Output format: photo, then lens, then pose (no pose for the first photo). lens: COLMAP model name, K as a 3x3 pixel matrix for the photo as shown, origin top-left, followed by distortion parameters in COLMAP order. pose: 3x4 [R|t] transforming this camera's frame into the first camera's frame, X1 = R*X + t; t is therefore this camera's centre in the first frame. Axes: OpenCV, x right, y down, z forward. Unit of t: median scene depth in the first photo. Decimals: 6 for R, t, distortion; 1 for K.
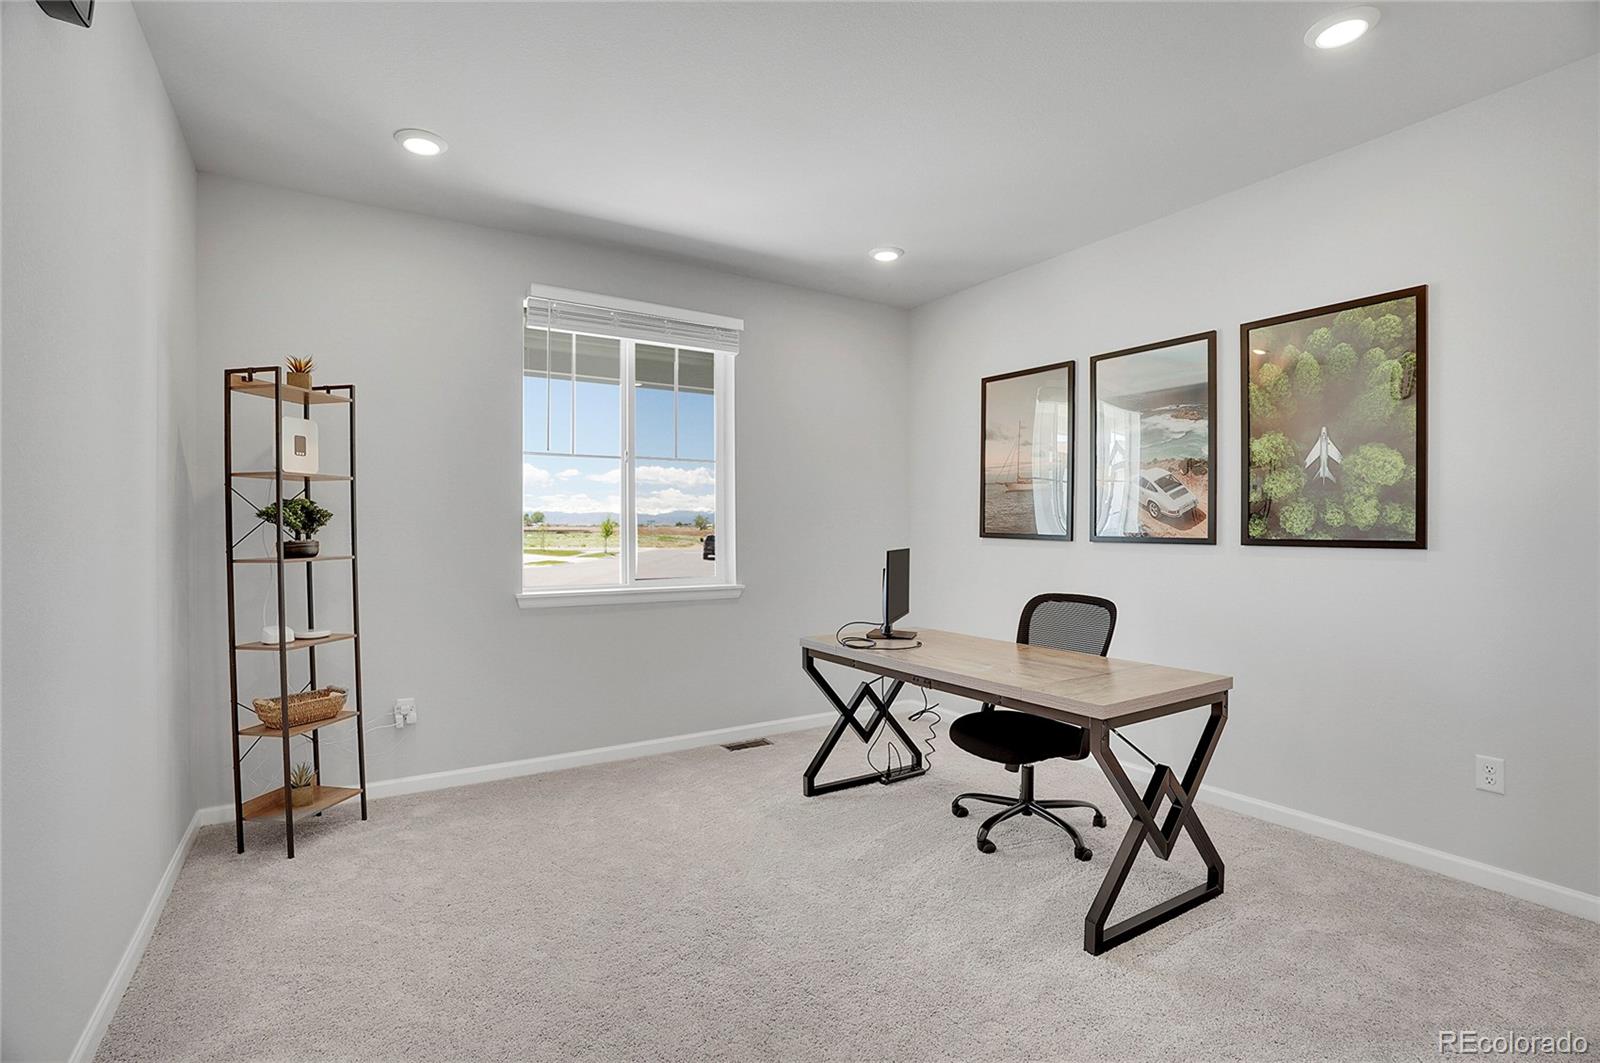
lens RADIAL K [[749.1, 0, 789.5], [0, 749.1, 530.5], [0, 0, 1]] dist [-0.036828, 0.002066]
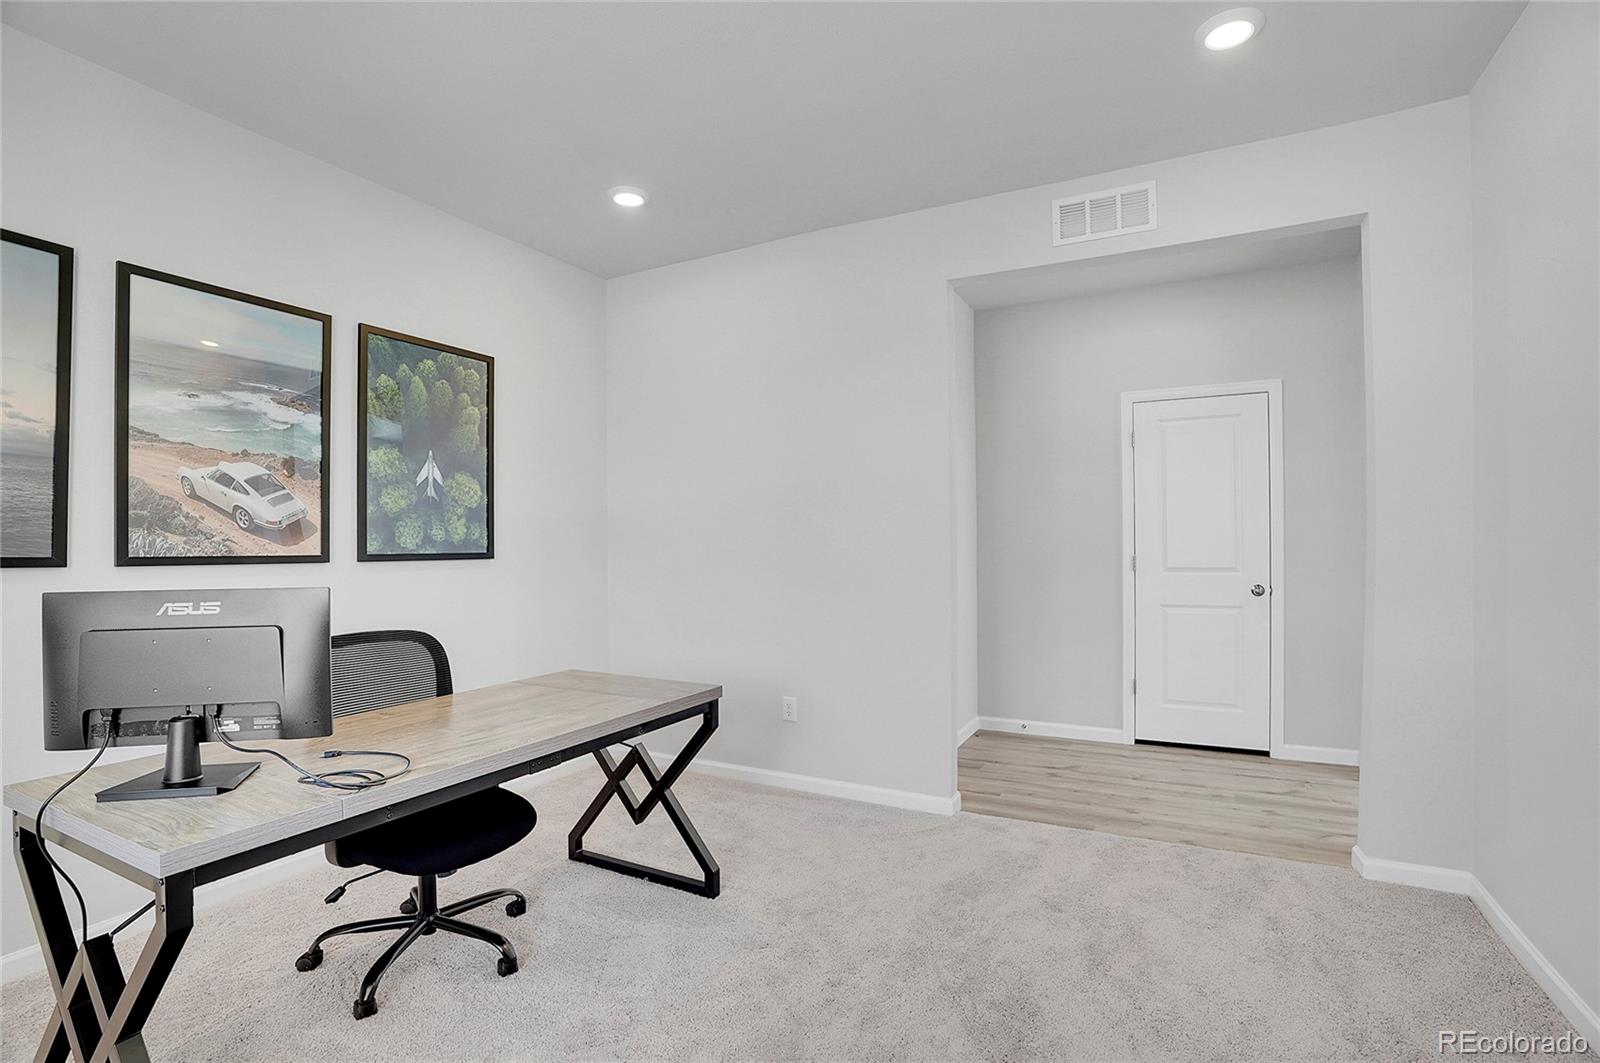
lens RADIAL K [[749.1, 0, 799.4], [0, 749.1, 544.1], [0, 0, 1]] dist [-0.036828, 0.002066]
pose [[-0.507722, 0.007252, 0.861491, -0.466203], [0.015497, 0.999880, 0.000715, 0.005808], [-0.861382, 0.013713, -0.507773, 1.009885]]
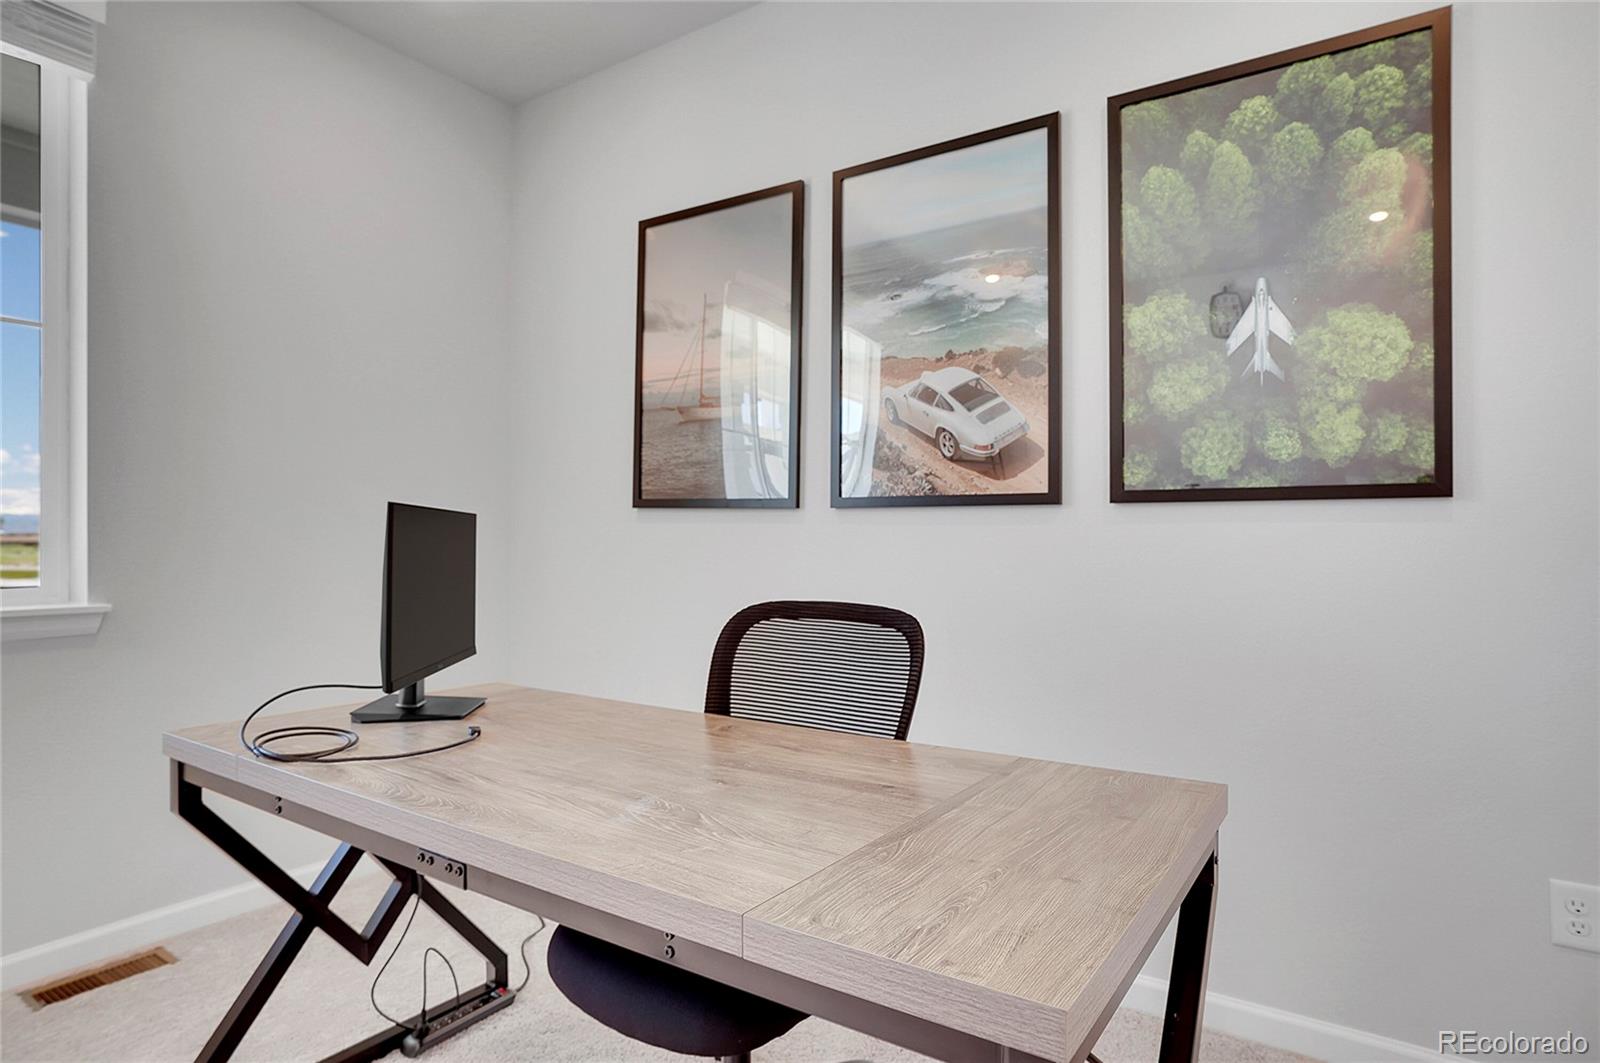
lens RADIAL K [[905.3, 0, 788.1], [0, 905.3, 529.2], [0, 0, 1]] dist [-0.035039, 0.006870]
pose [[0.918523, 0.006567, 0.395313, 0.139469], [-0.000430, 0.999878, -0.015612, 0.049817], [-0.395367, 0.014170, 0.918414, 0.497514]]
